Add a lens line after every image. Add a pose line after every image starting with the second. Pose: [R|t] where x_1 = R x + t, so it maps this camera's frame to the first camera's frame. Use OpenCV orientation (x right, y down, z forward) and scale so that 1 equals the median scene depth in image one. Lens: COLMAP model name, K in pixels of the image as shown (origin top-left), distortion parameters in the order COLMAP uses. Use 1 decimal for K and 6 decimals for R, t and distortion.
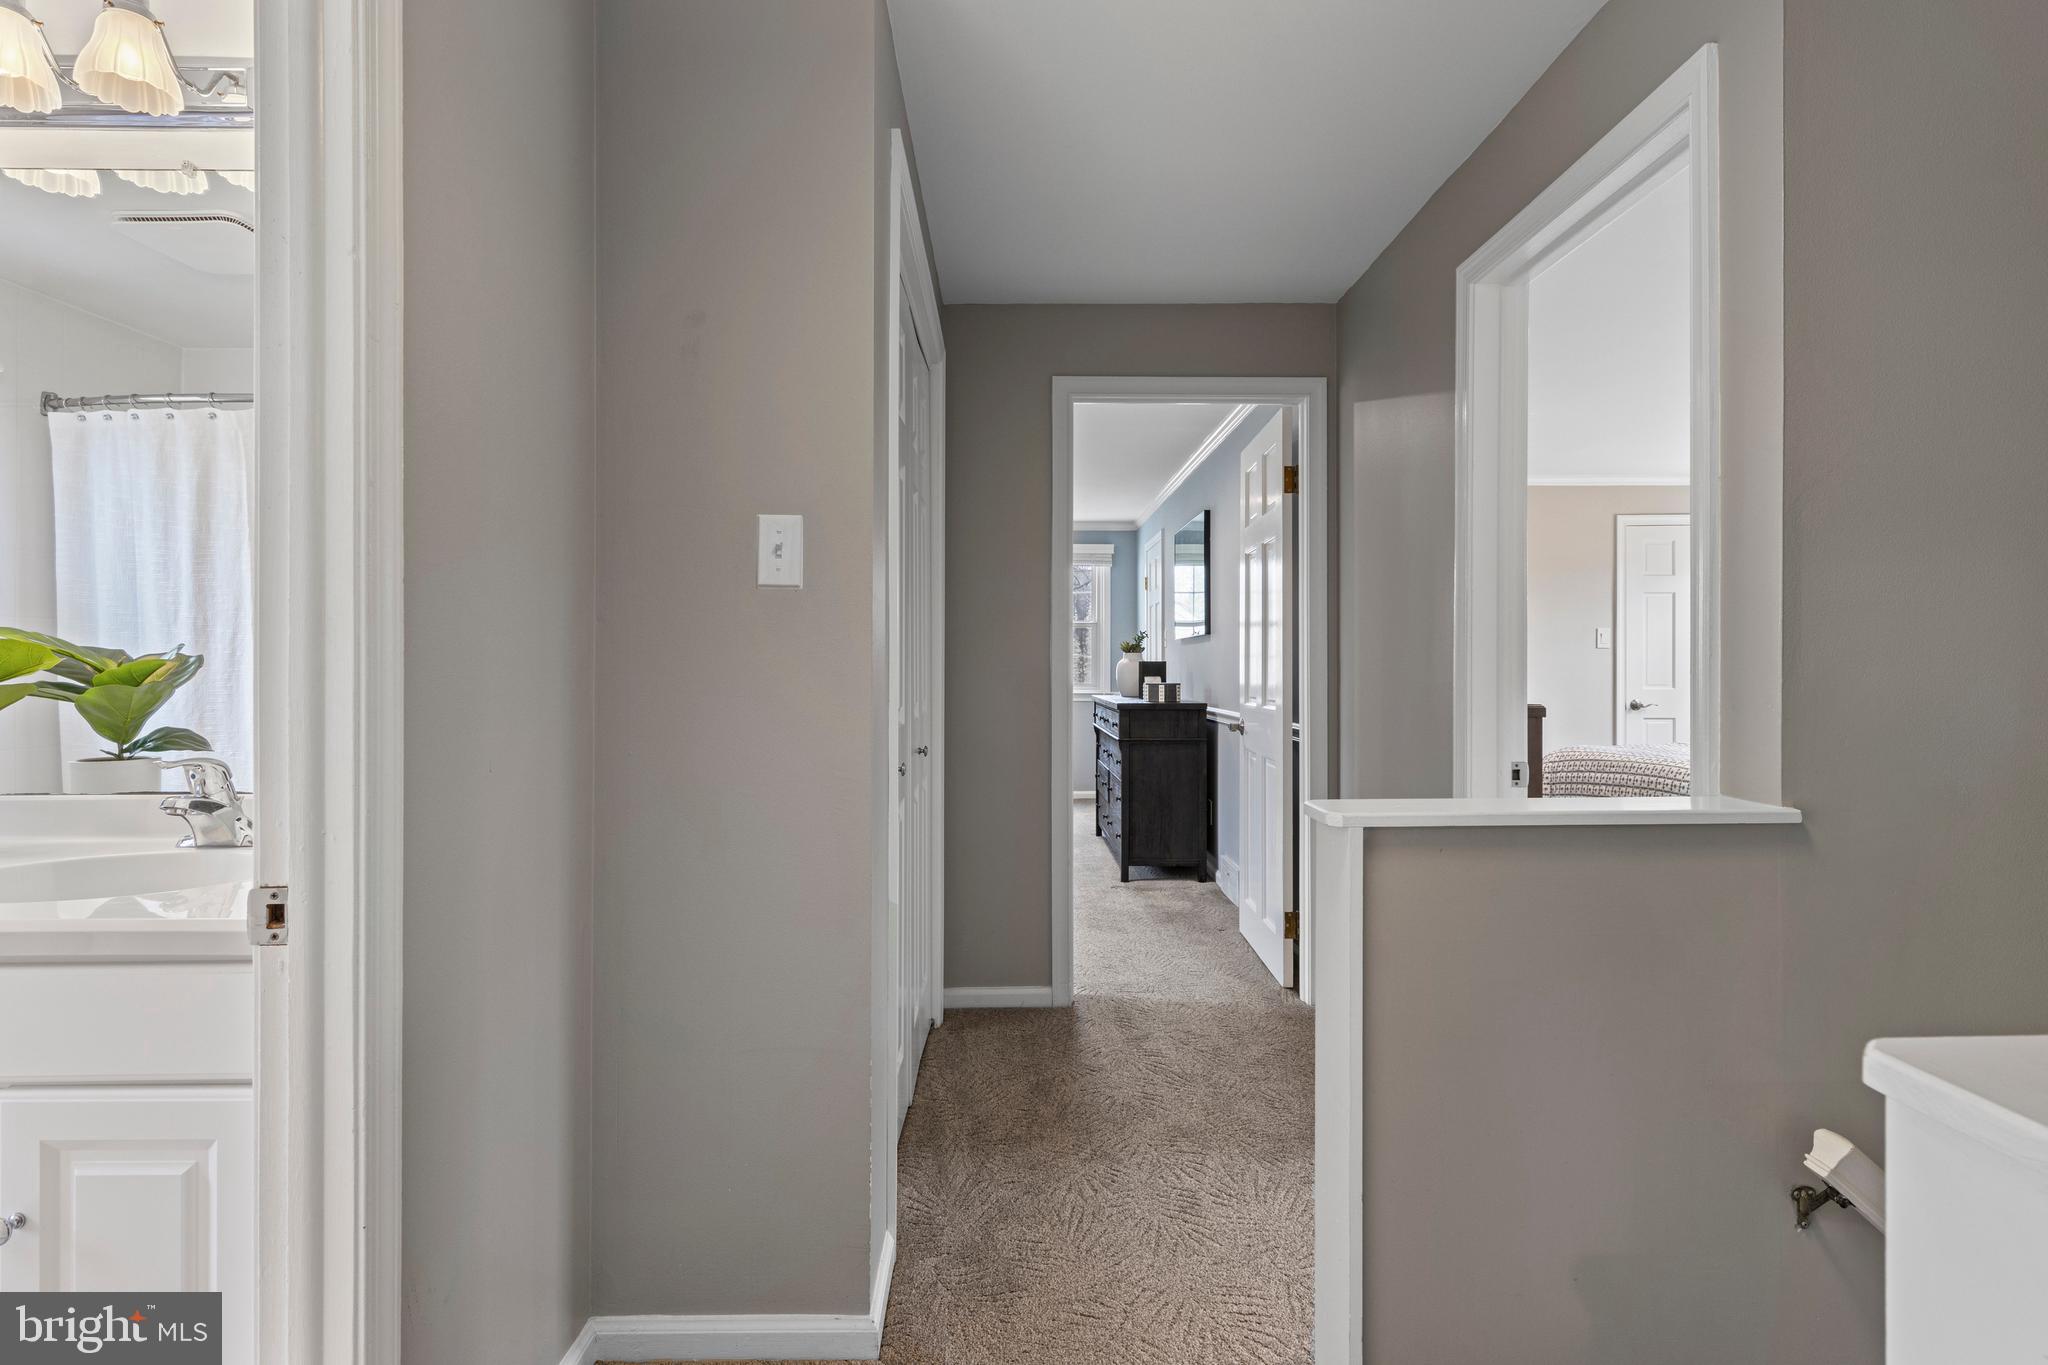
lens RADIAL K [[1043.6, 0, 1018.2], [0, 1043.6, 666.0], [0, 0, 1]] dist [0.015089, -0.005557]
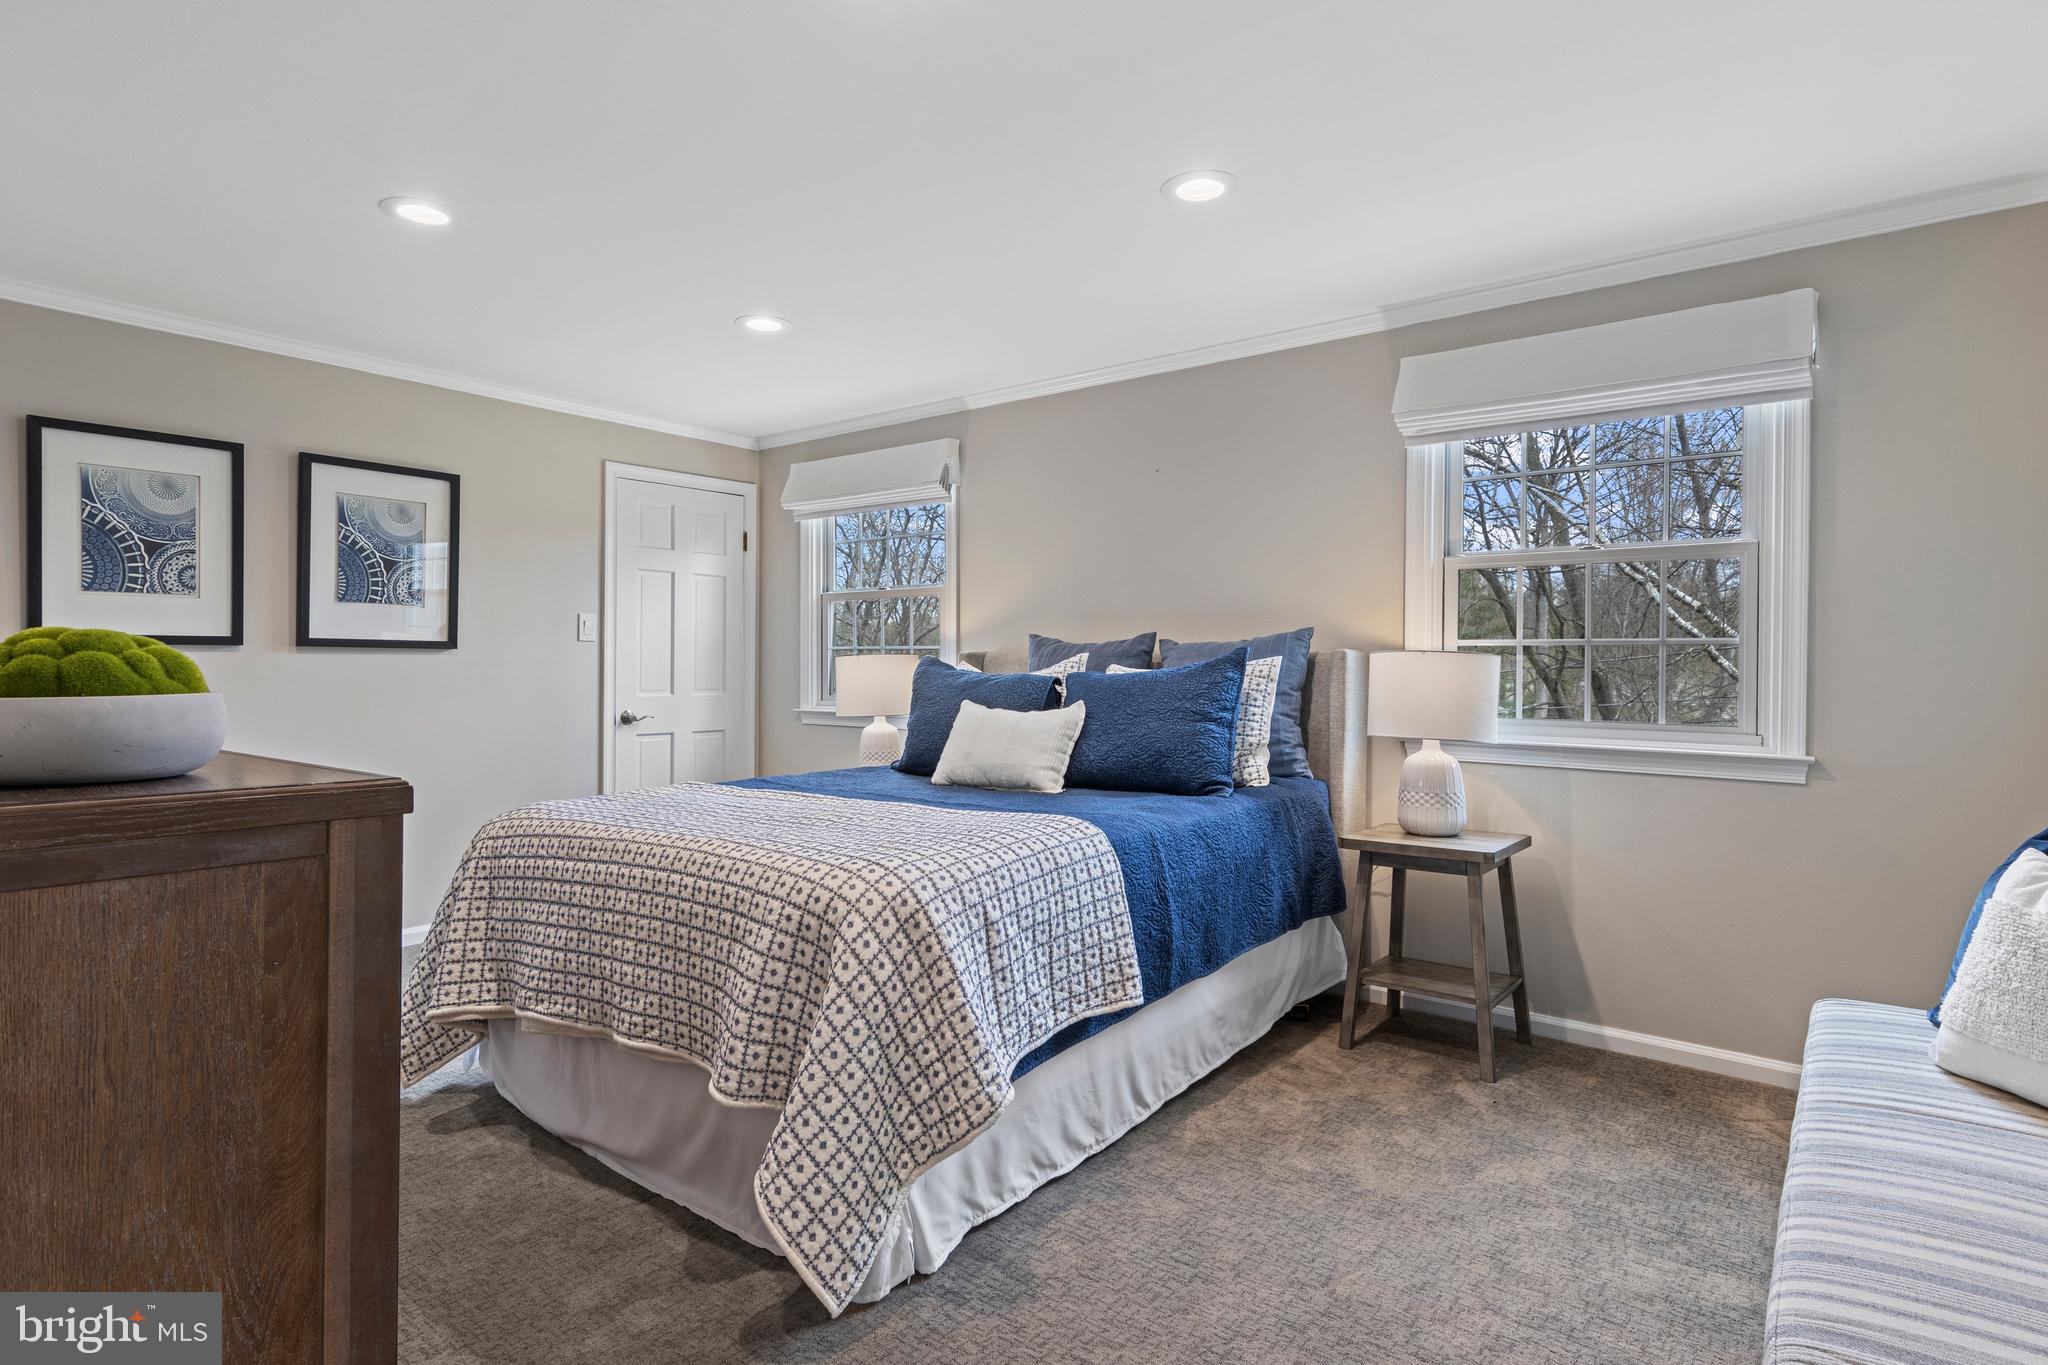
lens RADIAL K [[1043.6, 0, 1027.4], [0, 1043.6, 671.9], [0, 0, 1]] dist [0.015089, -0.005557]
pose [[0.620438, 0.001388, 0.784254, 0.216574], [-0.007748, 0.999960, 0.004361, -0.001596], [-0.784217, -0.008782, 0.620425, 0.375745]]
